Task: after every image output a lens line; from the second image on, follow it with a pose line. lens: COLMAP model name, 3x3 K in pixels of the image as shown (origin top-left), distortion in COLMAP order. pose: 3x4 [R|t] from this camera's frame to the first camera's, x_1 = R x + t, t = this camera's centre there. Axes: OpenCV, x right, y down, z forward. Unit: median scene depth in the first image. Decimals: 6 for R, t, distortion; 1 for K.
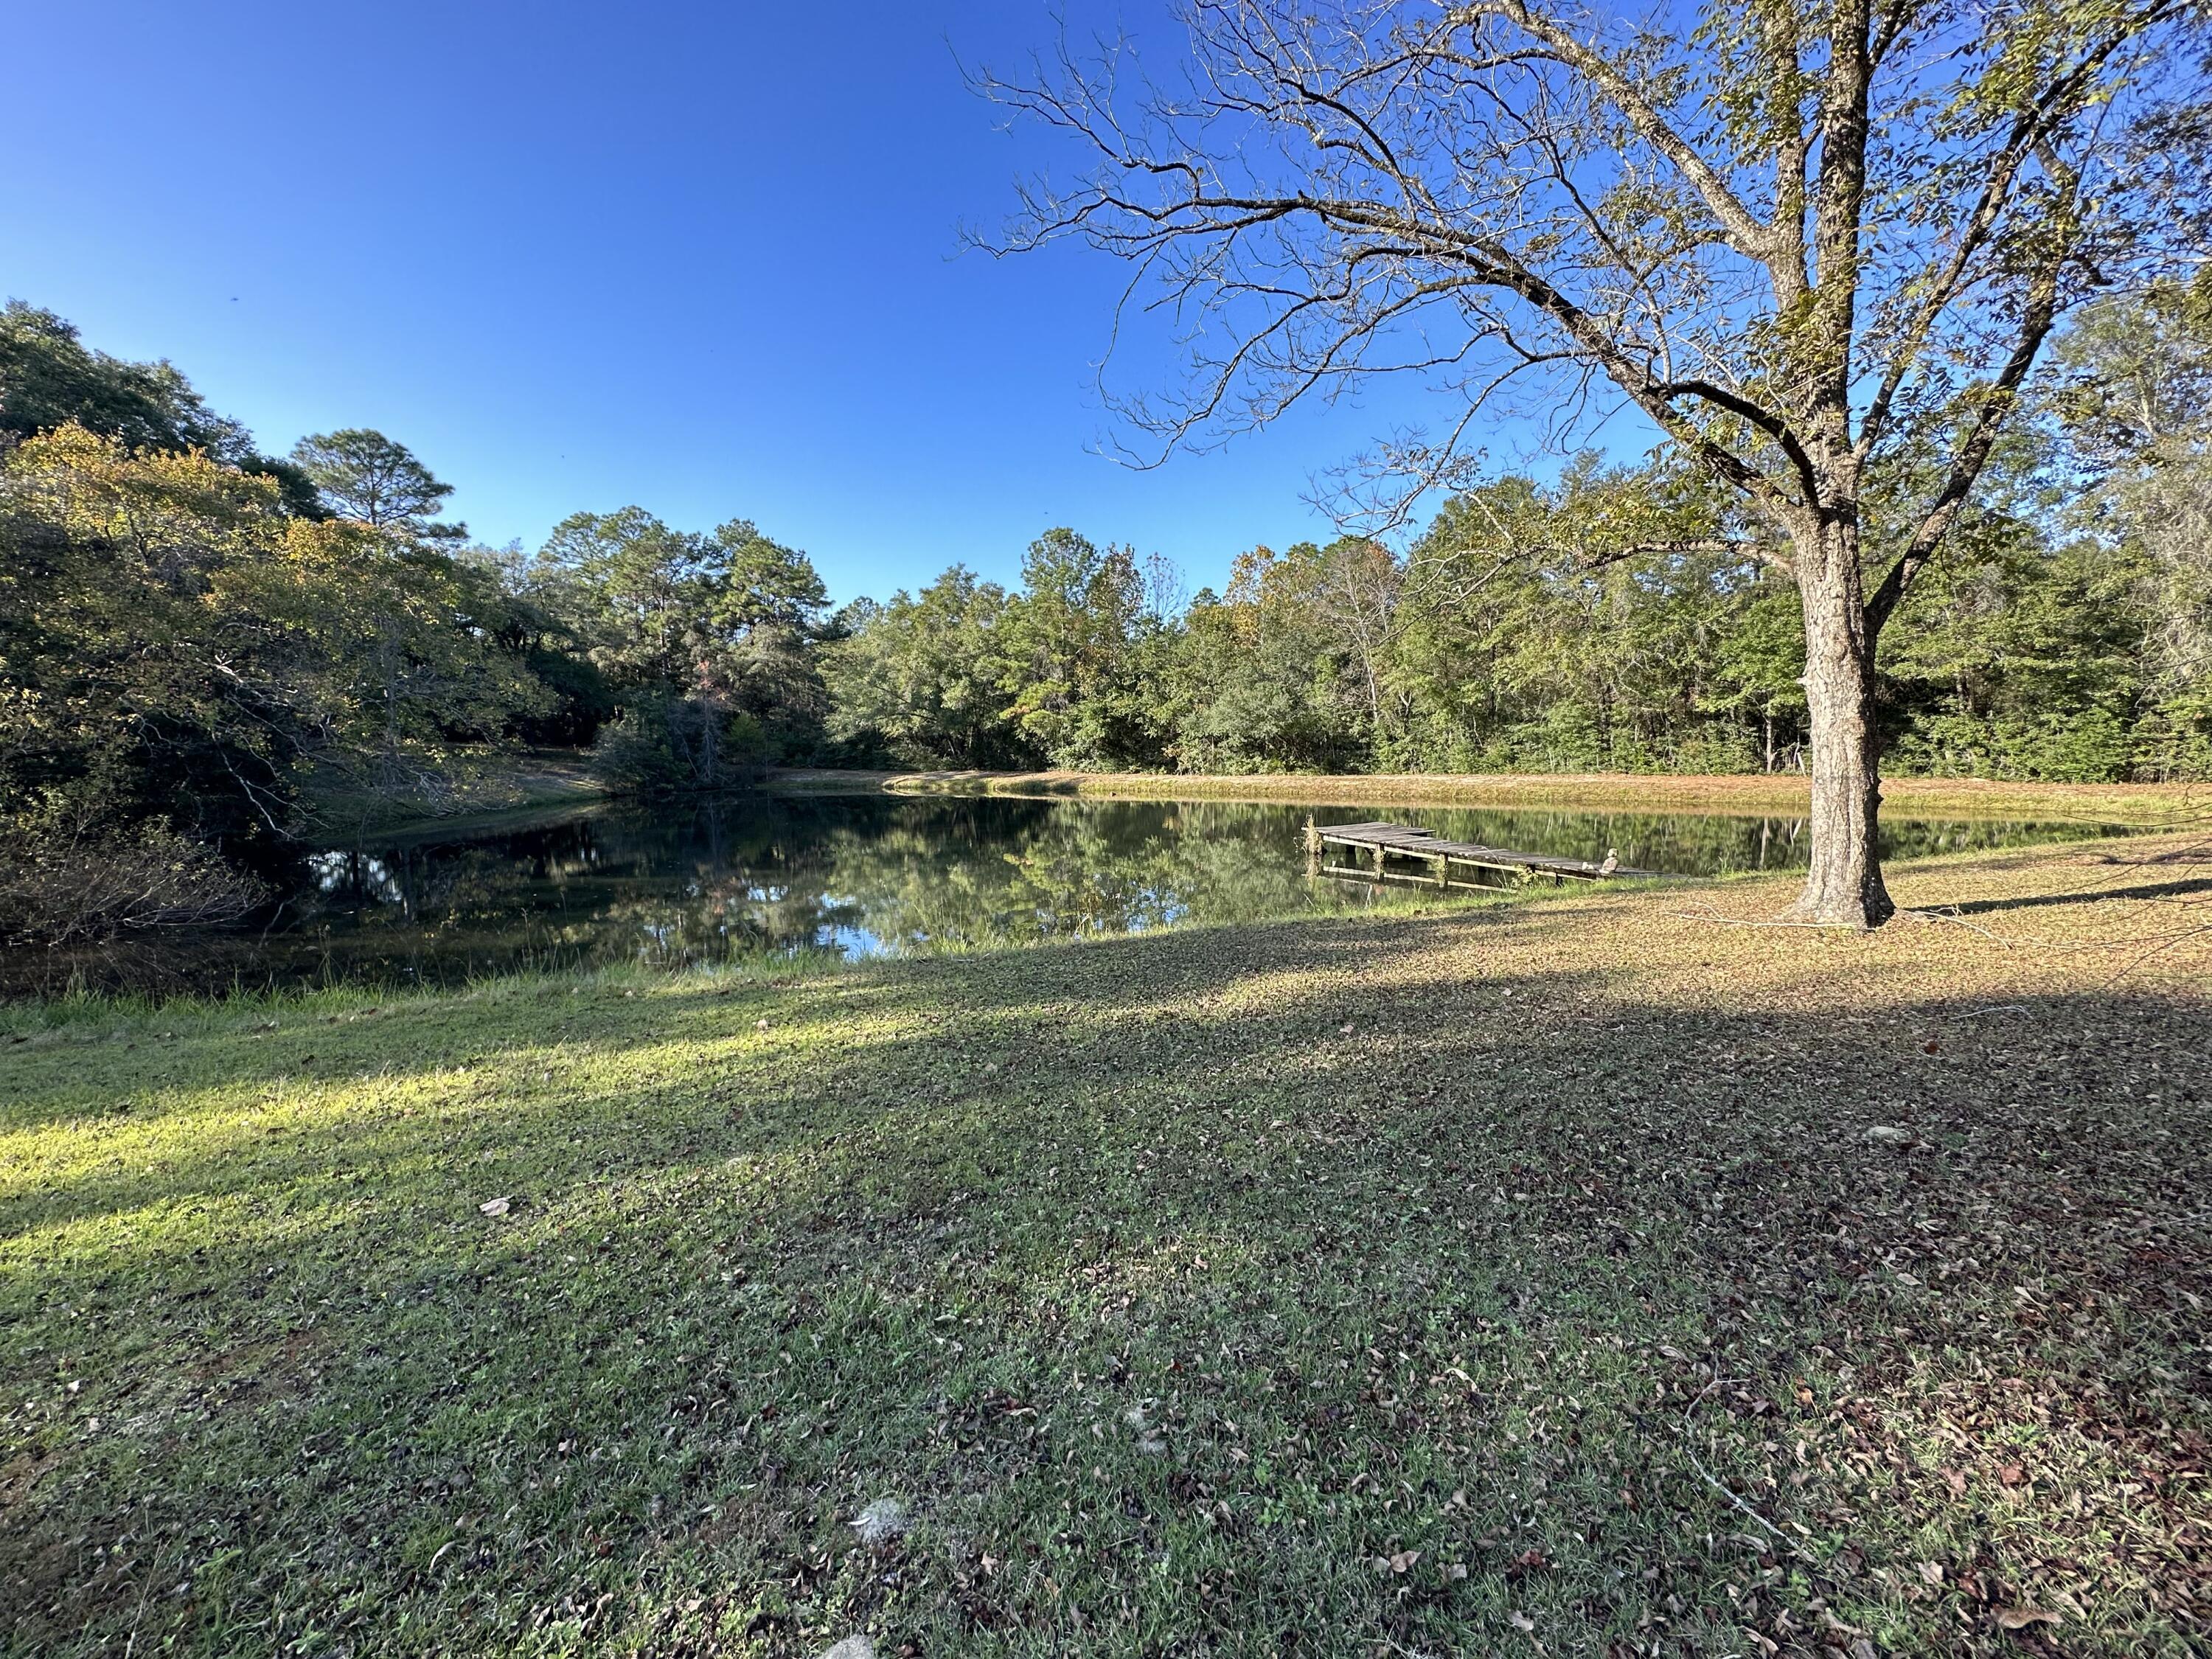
lens RADIAL K [[922.3, 0, 1104.4], [0, 922.3, 800.4], [0, 0, 1]] dist [-0.003299, 0.000215]
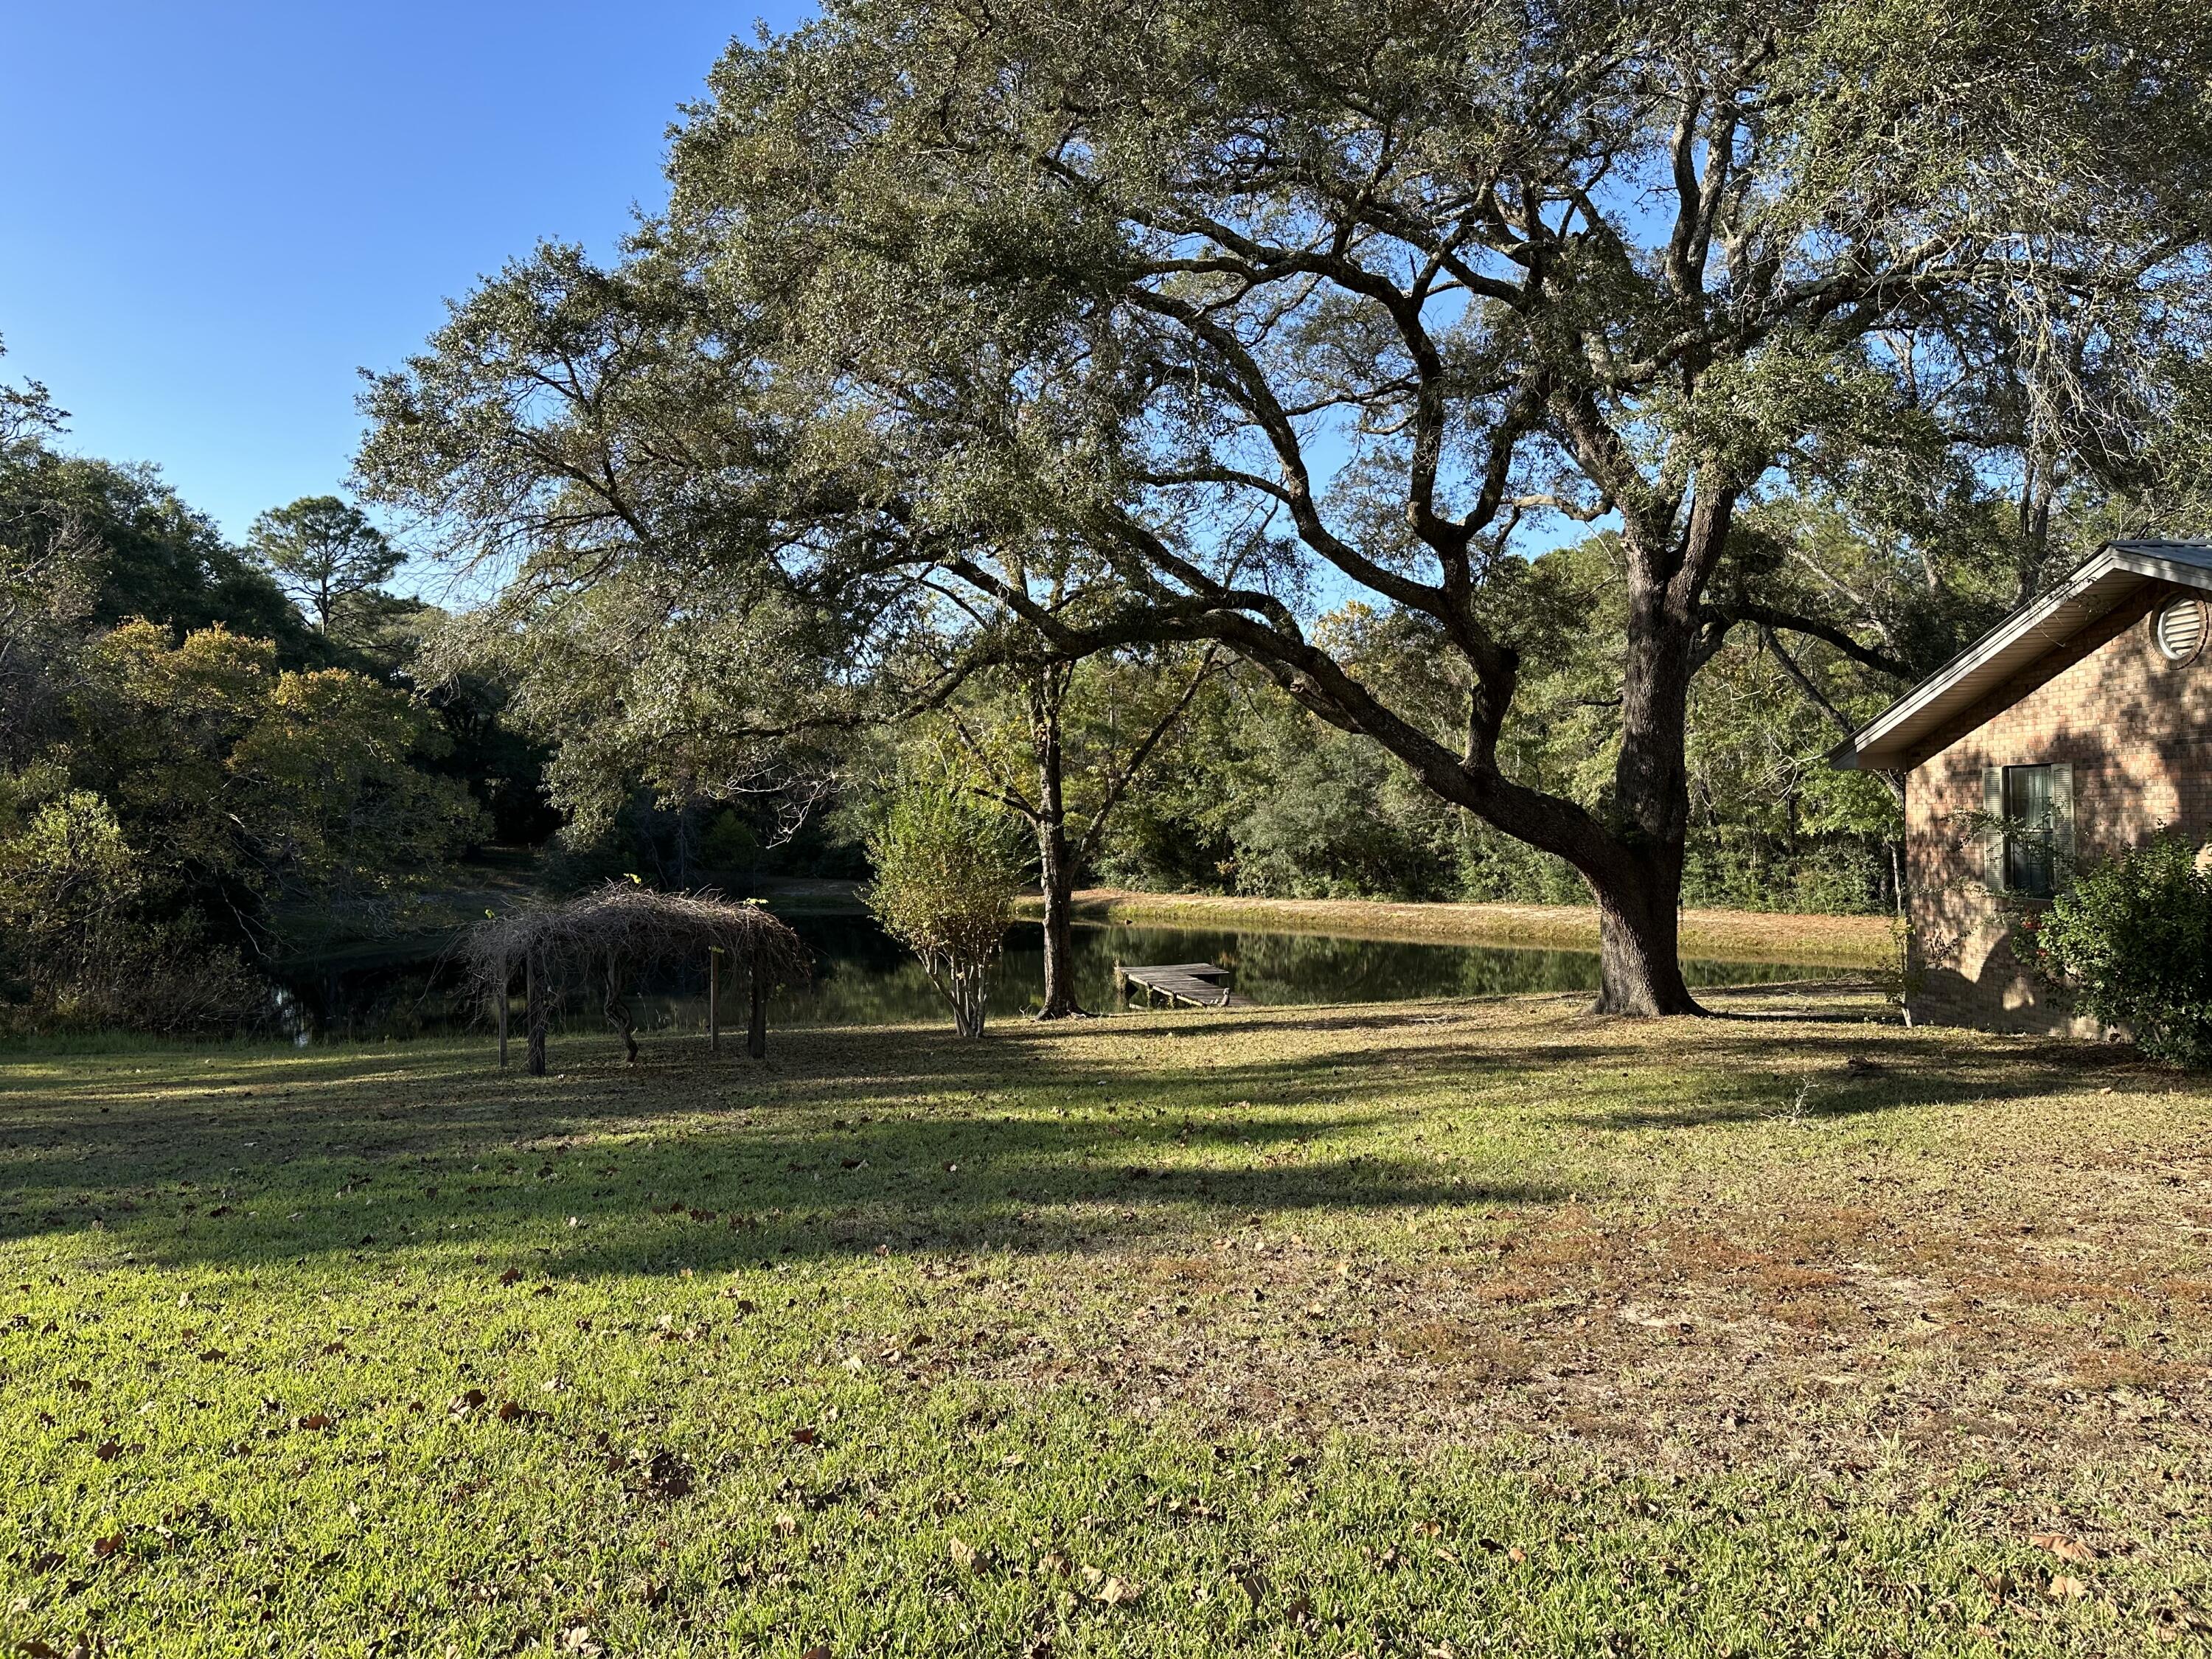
lens RADIAL K [[1576.9, 0, 1062.6], [0, 1576.9, 803.4], [0, 0, 1]] dist [0.044381, -0.059894]
pose [[0.977170, -0.000049, -0.212459, 0.221681], [-0.014592, 0.997623, -0.067347, -0.015197], [0.211957, 0.068909, 0.974847, -0.325303]]
